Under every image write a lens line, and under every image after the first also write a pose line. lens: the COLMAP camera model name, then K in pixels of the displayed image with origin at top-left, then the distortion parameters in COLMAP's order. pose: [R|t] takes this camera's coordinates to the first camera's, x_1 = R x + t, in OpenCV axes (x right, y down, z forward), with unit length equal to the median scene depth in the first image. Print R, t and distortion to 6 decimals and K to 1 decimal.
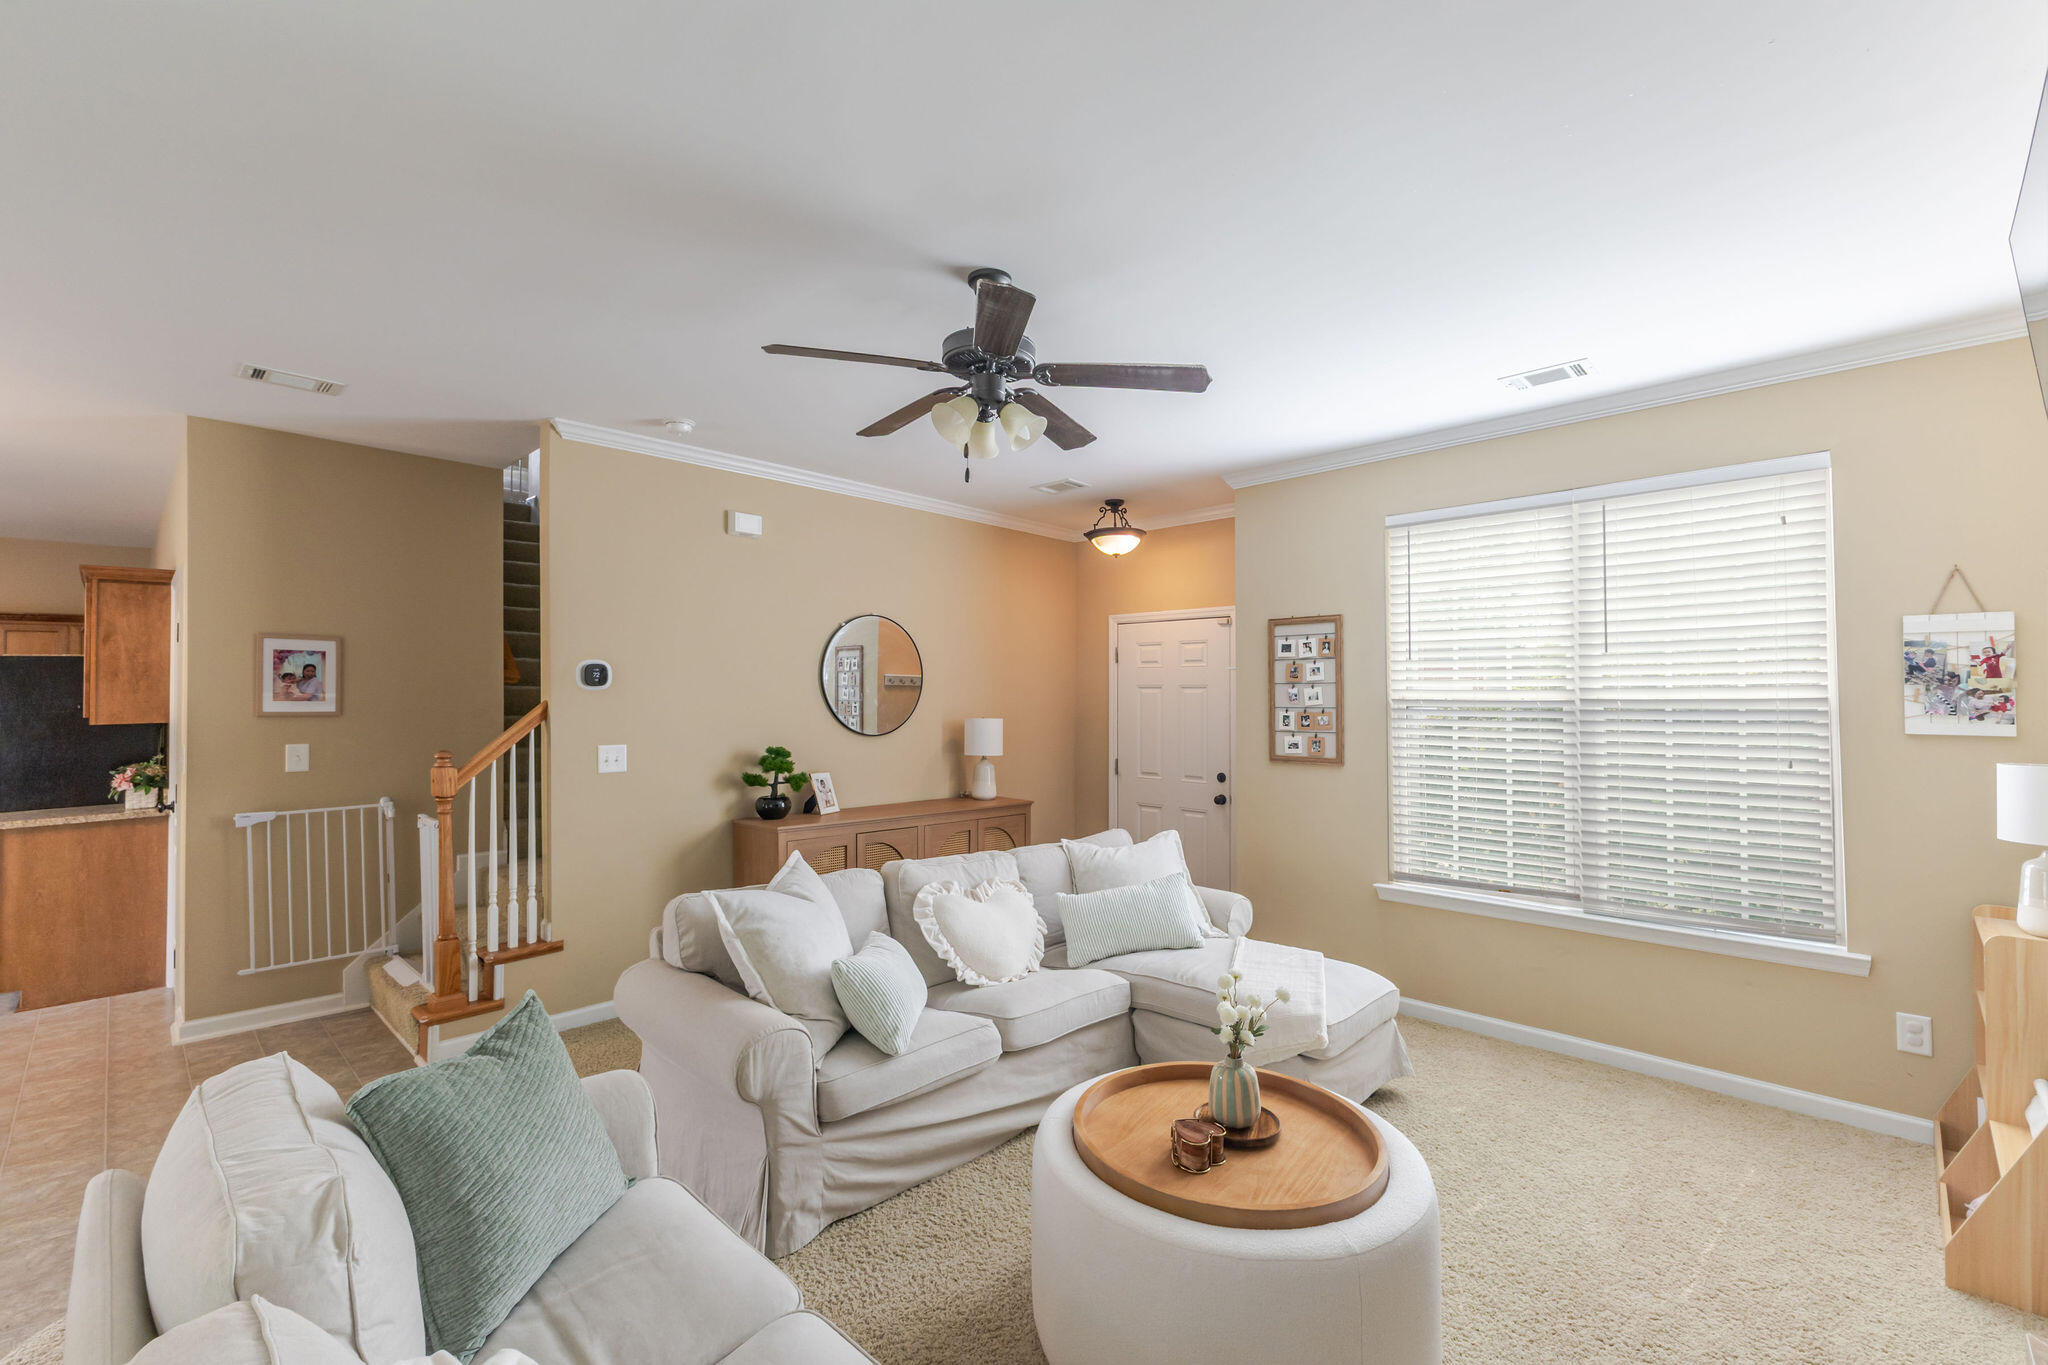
lens RADIAL K [[901.5, 0, 1031.1], [0, 901.5, 675.2], [0, 0, 1]] dist [0.009100, -0.007050]
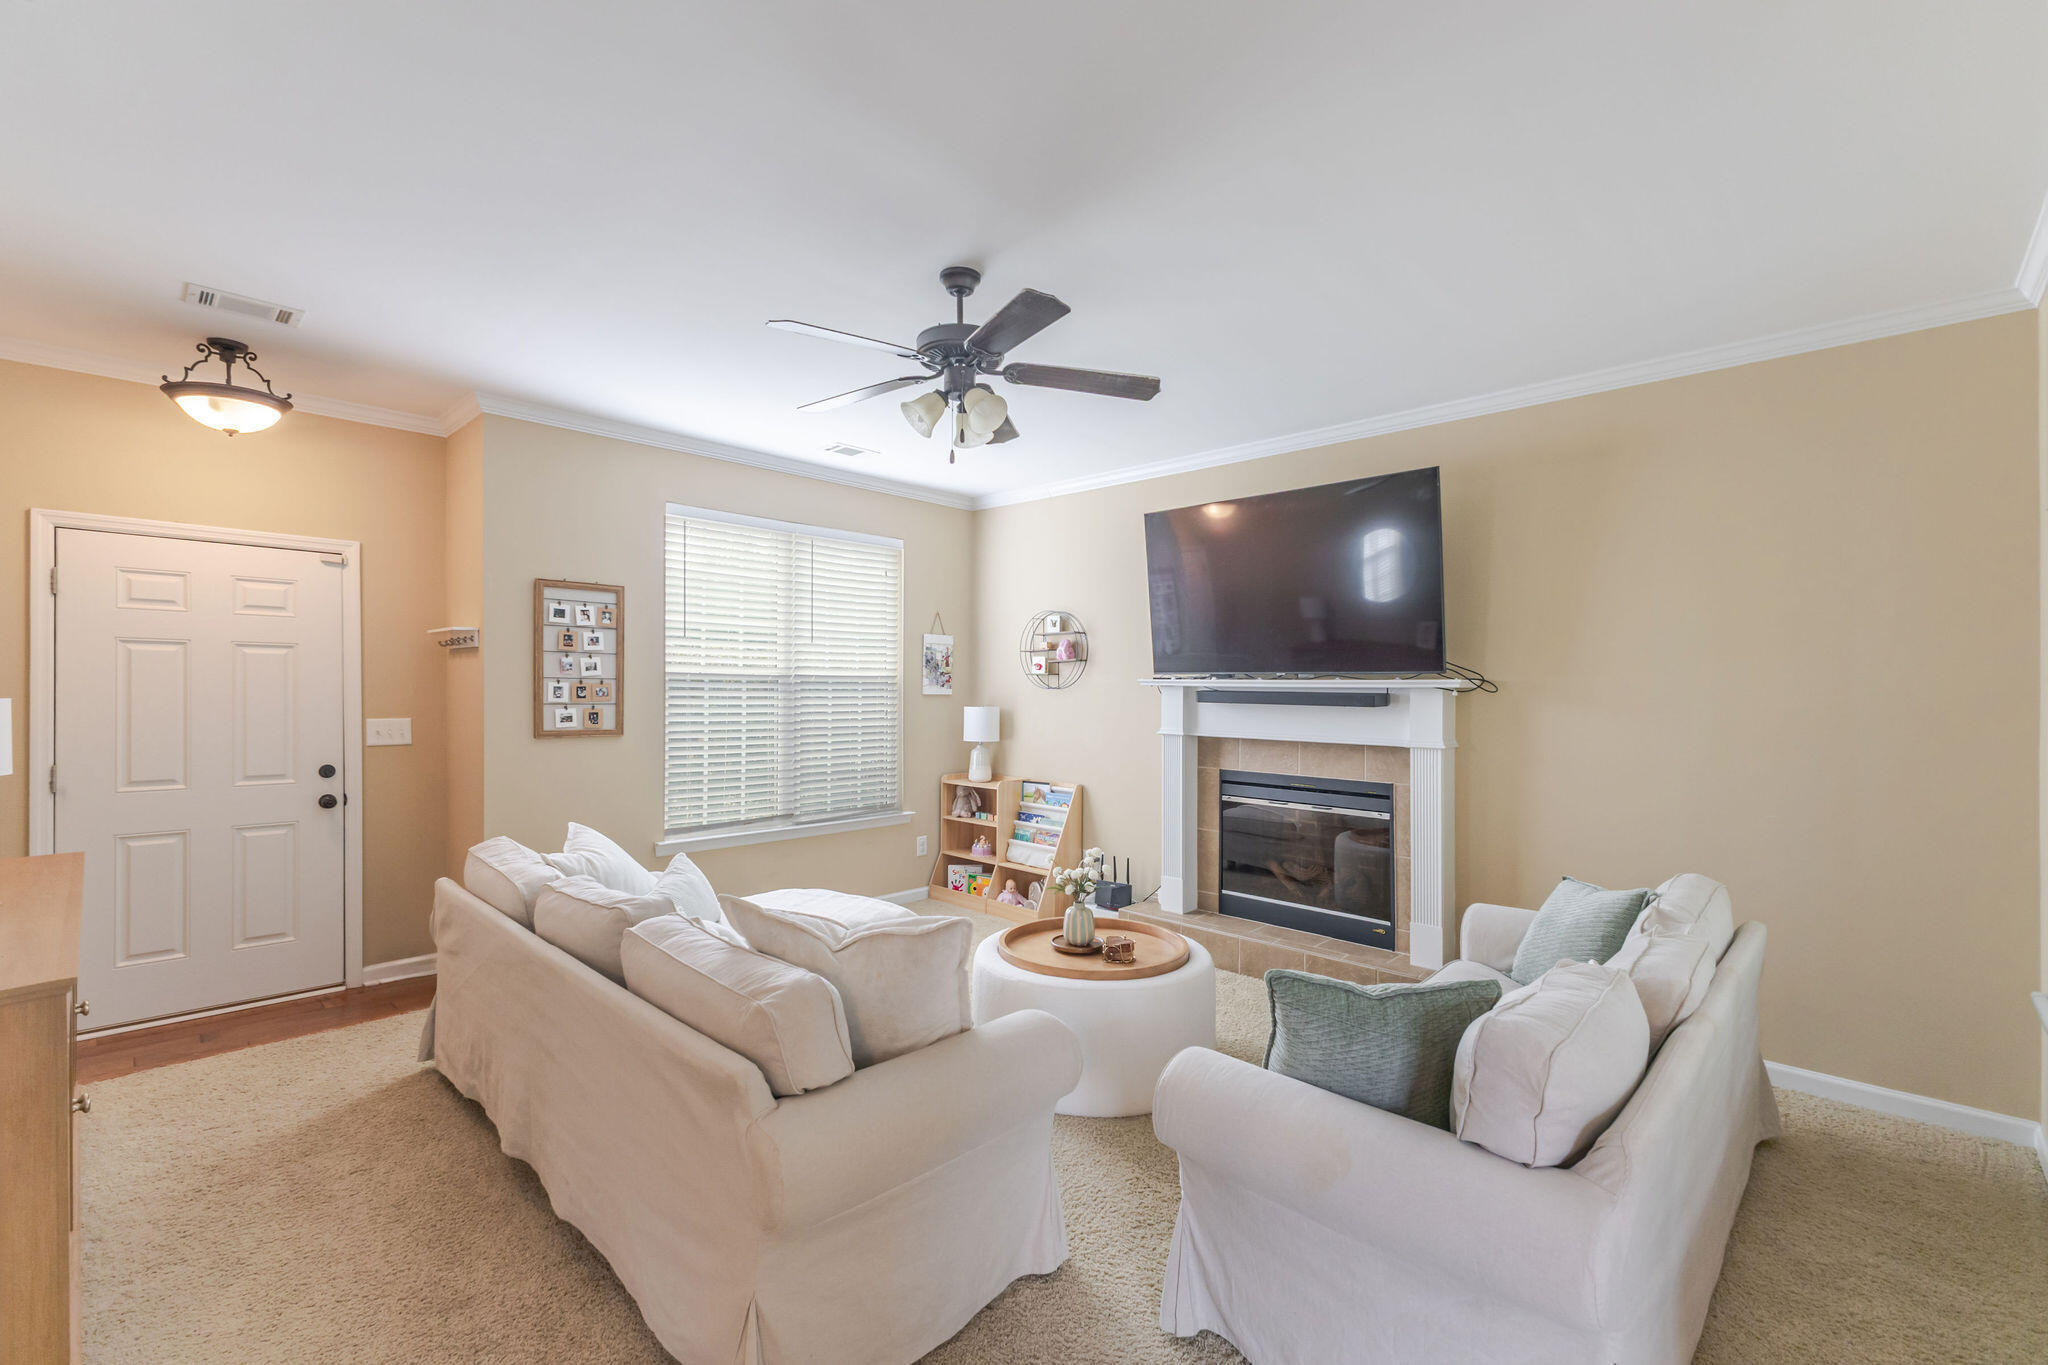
lens RADIAL K [[901.5, 0, 1031.1], [0, 901.5, 675.2], [0, 0, 1]] dist [0.009100, -0.007050]
pose [[-0.025770, 0.008330, 0.999633, -0.661416], [-0.043476, 0.999010, -0.009445, 0.021268], [-0.998722, -0.043703, -0.025382, 0.553458]]
